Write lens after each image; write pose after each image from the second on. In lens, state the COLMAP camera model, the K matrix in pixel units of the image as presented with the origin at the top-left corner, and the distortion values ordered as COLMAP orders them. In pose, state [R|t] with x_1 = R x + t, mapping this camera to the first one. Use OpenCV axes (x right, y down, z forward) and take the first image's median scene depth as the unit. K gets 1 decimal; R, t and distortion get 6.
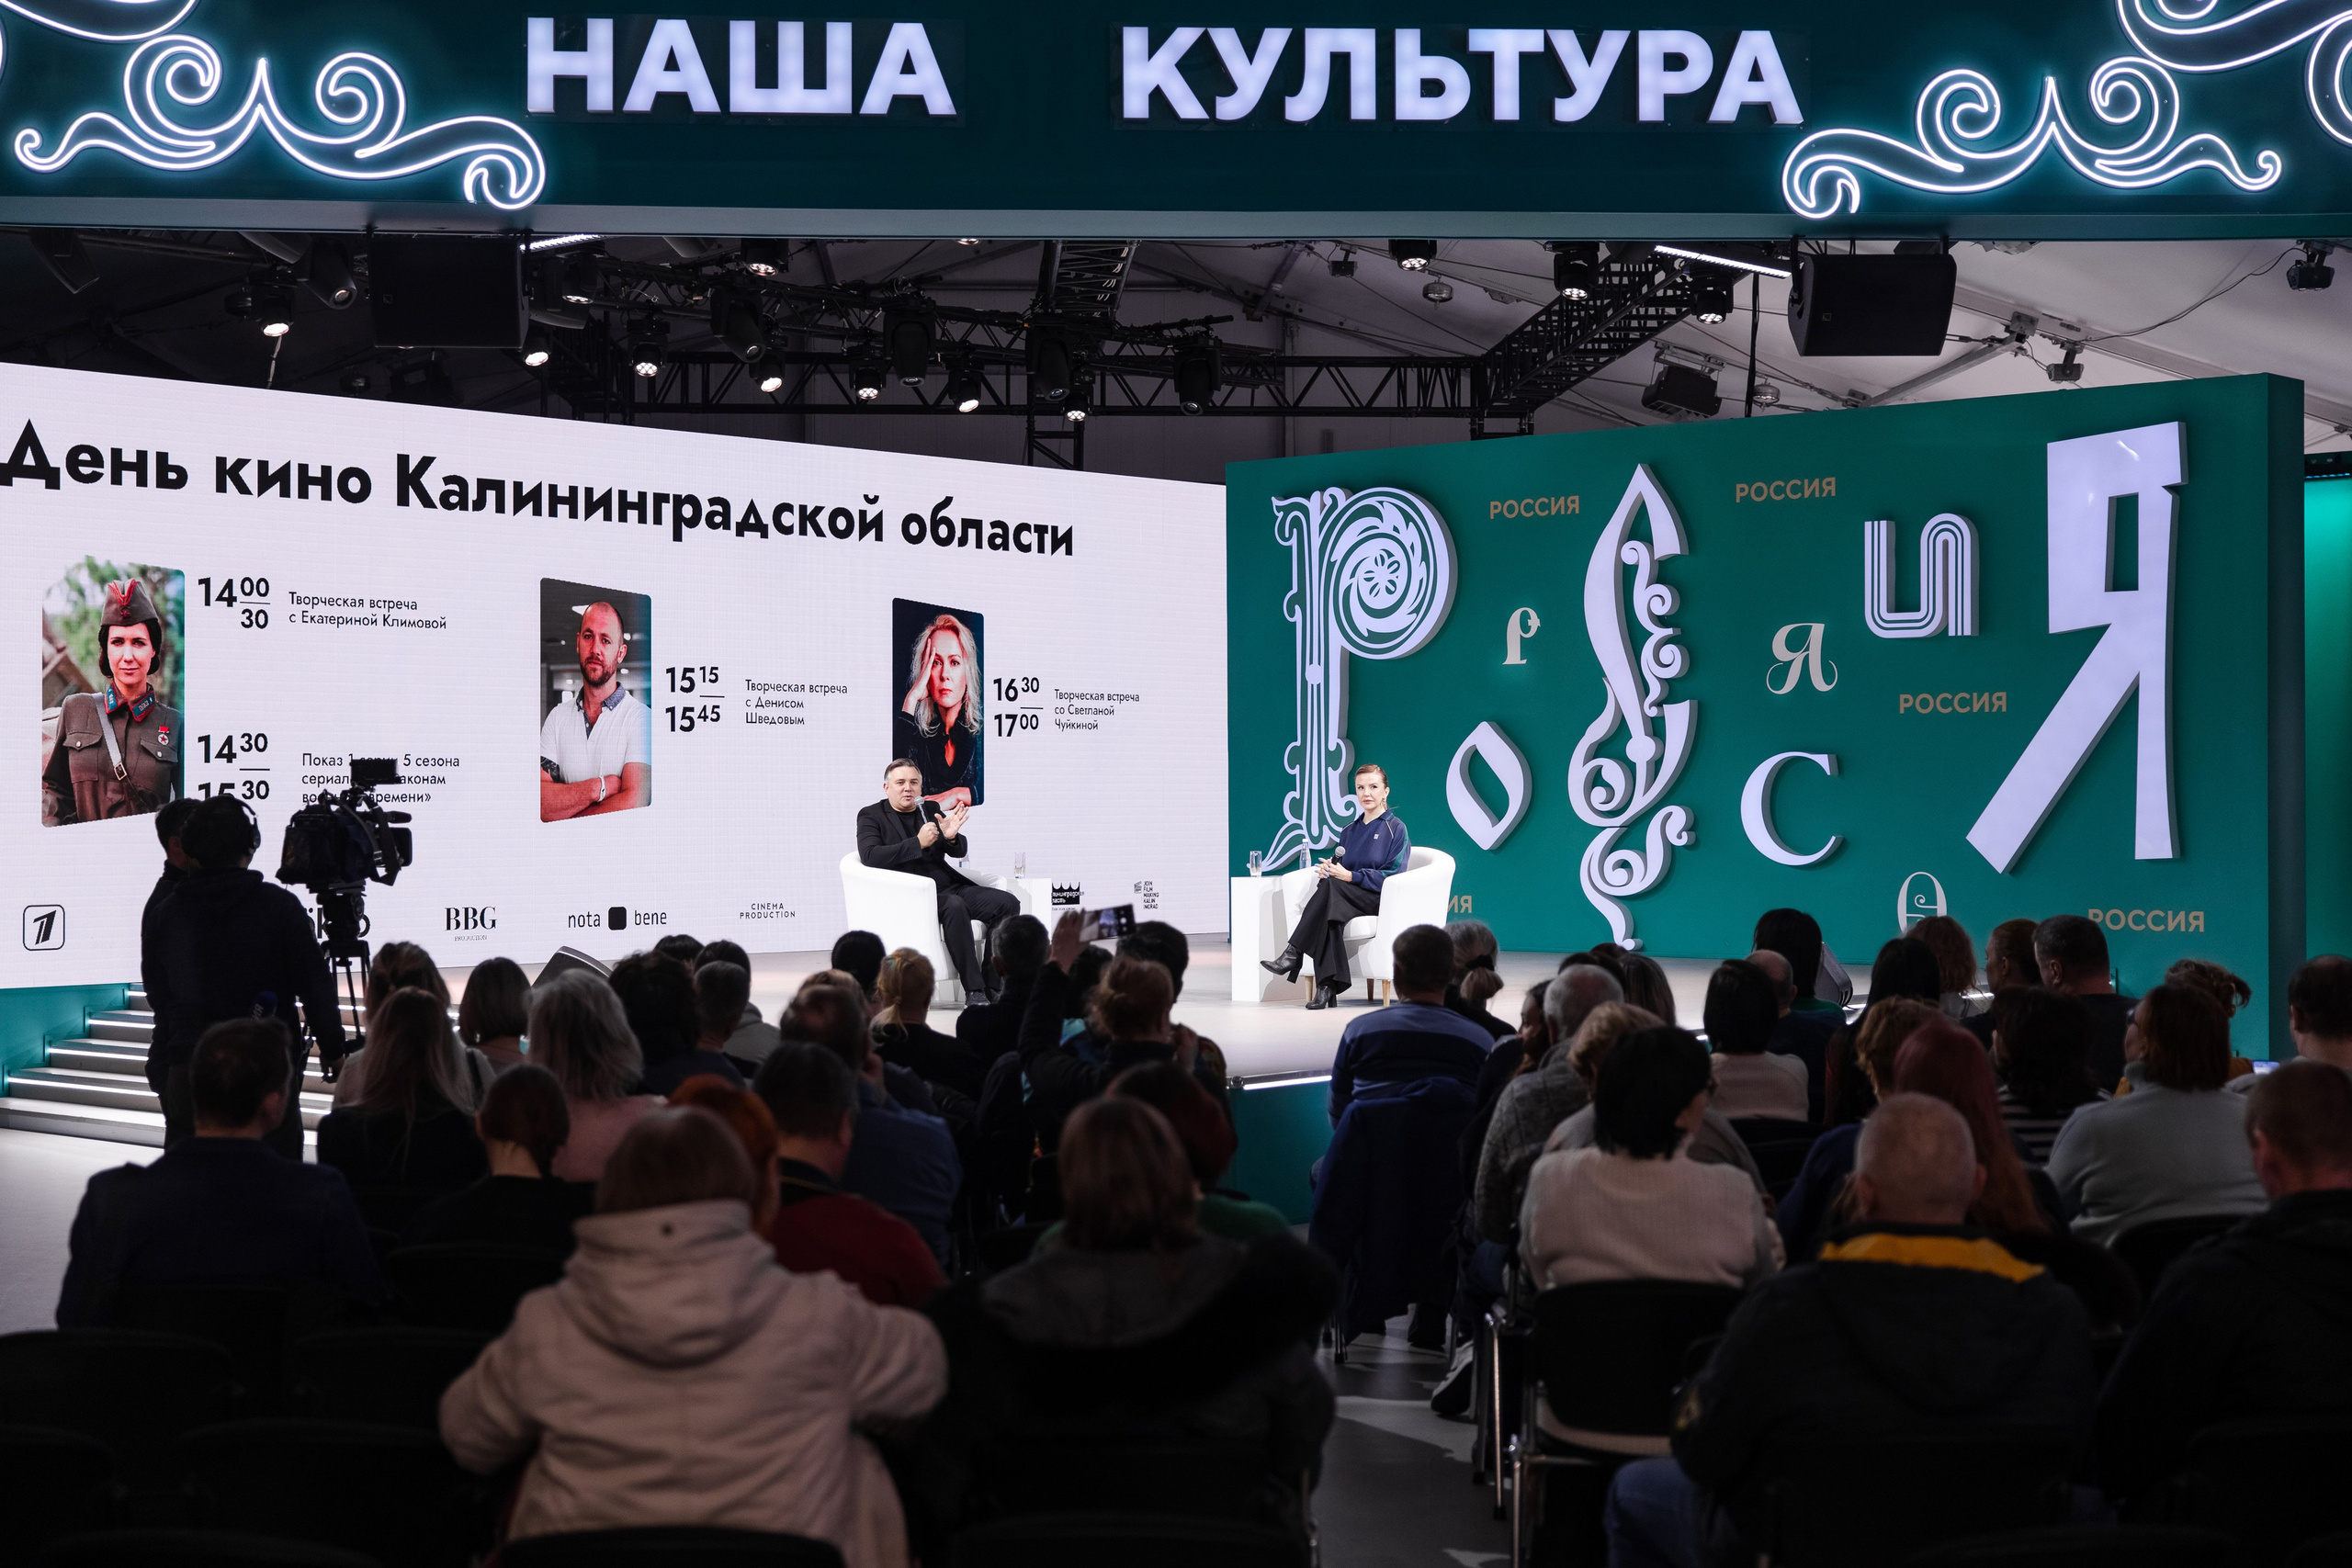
lens RADIAL K [[3284.9, 0, 1171.8], [0, 3284.9, 783.6], [0, 0, 1]] dist [-0.033361, 0.000000]
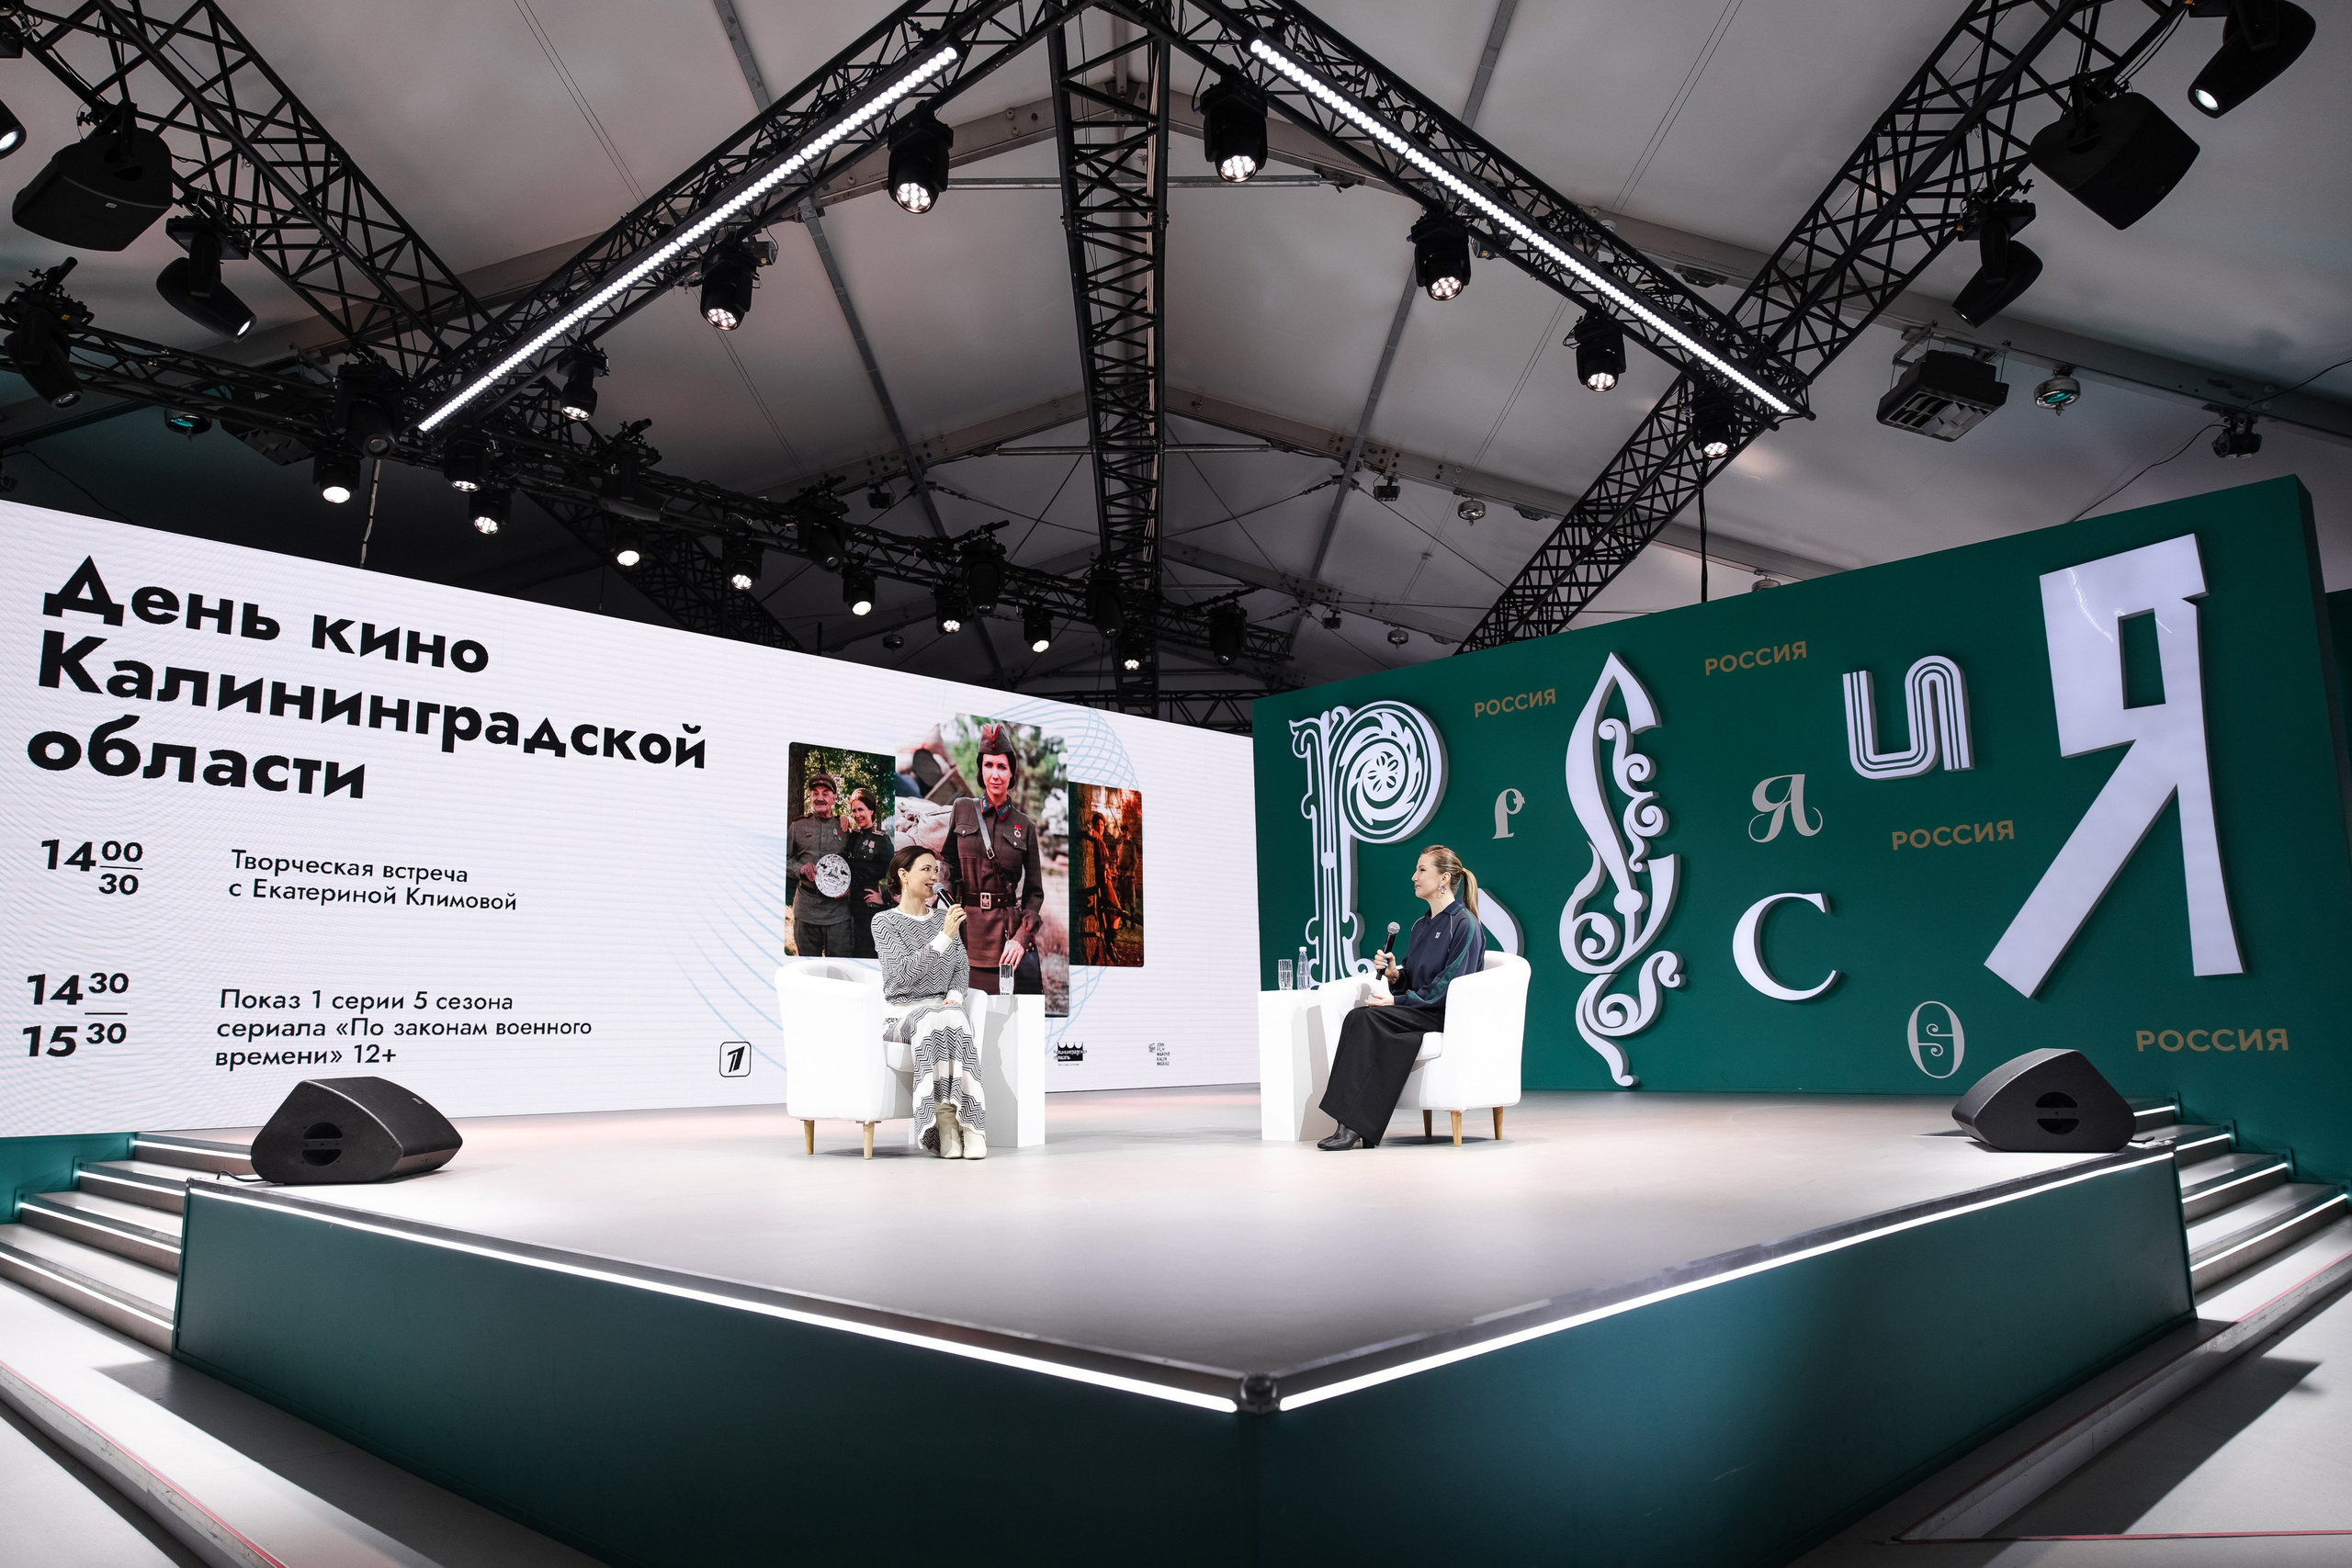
lens RADIAL K [[1527.0, 0, 1168.7], [0, 1527.0, 784.1], [0, 0, 1]] dist [-0.021091, 0.010367]
pose [[0.998786, -0.022478, -0.043829, 0.011412], [0.015177, 0.986950, -0.160312, 0.032366], [0.046860, 0.159452, 0.986093, 0.503476]]
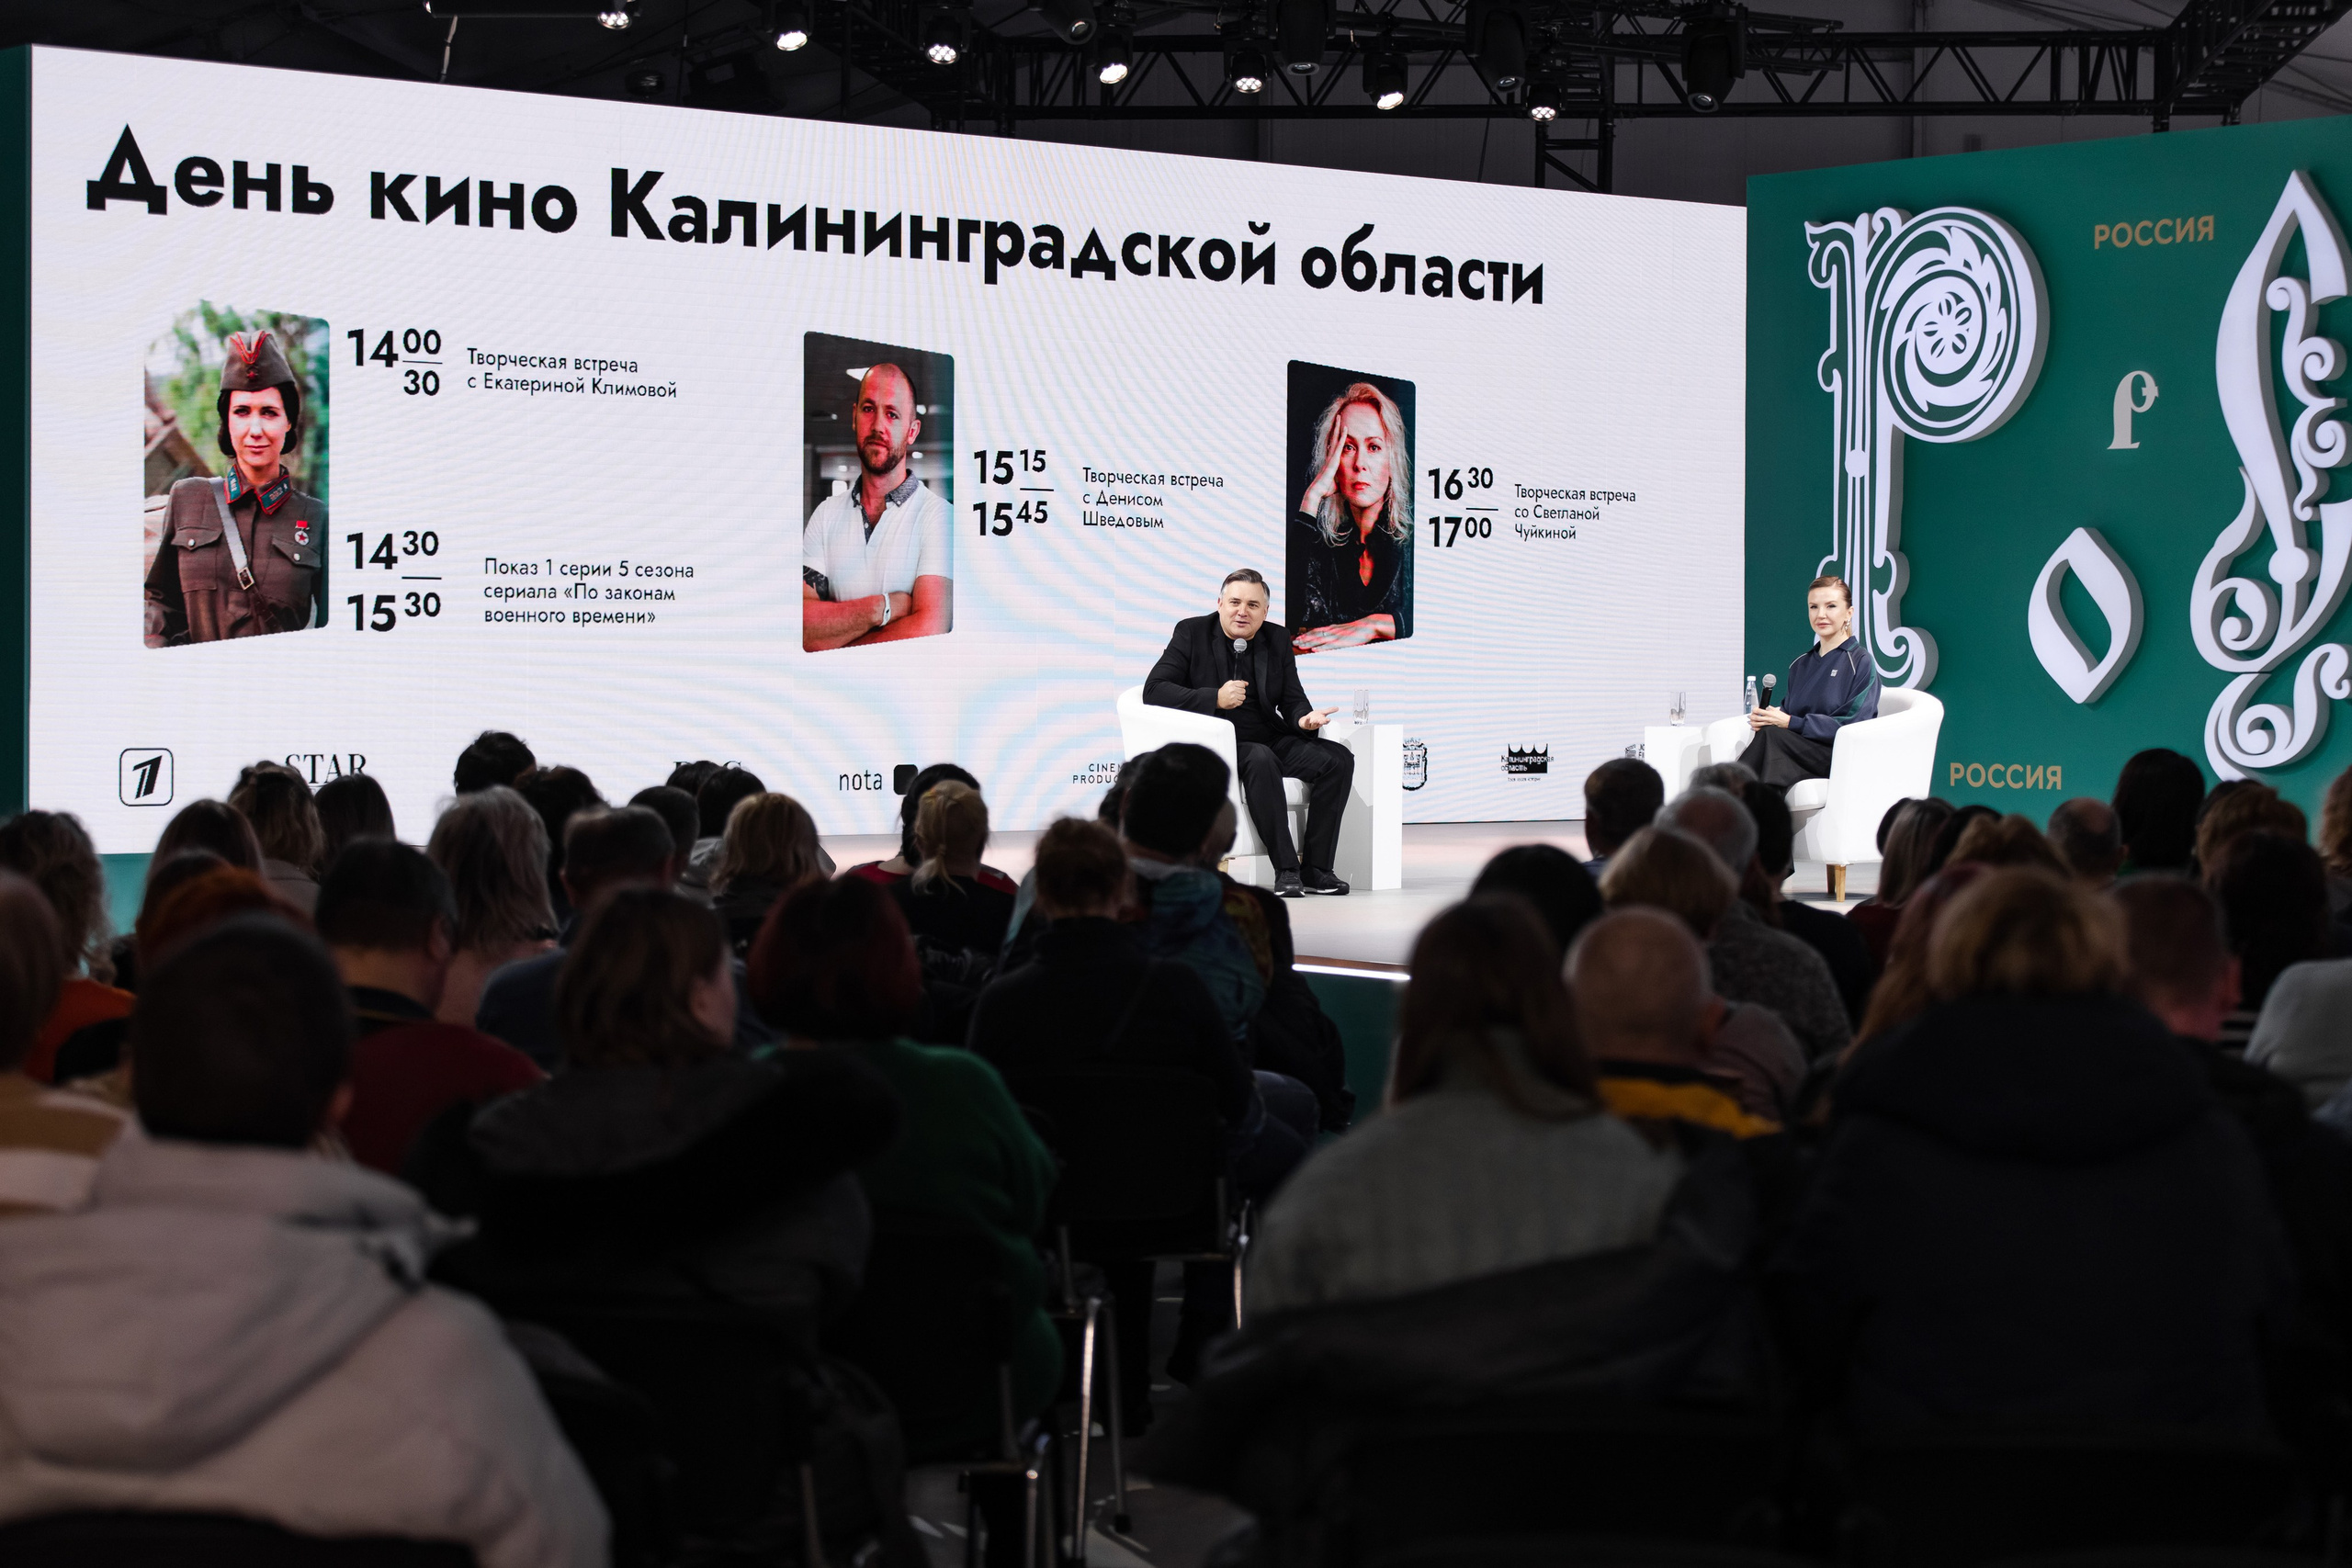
lens RADIAL K [[4484.3, 0, 1220.2], [0, 4484.3, 784.7], [0, 0, 1]] dist [0.013422, 0.000000]
pose [[0.988230, 0.013266, -0.152401, 0.064731], [-0.008249, 0.999405, 0.033503, 0.006992], [0.152755, -0.031852, 0.987751, -0.018076]]
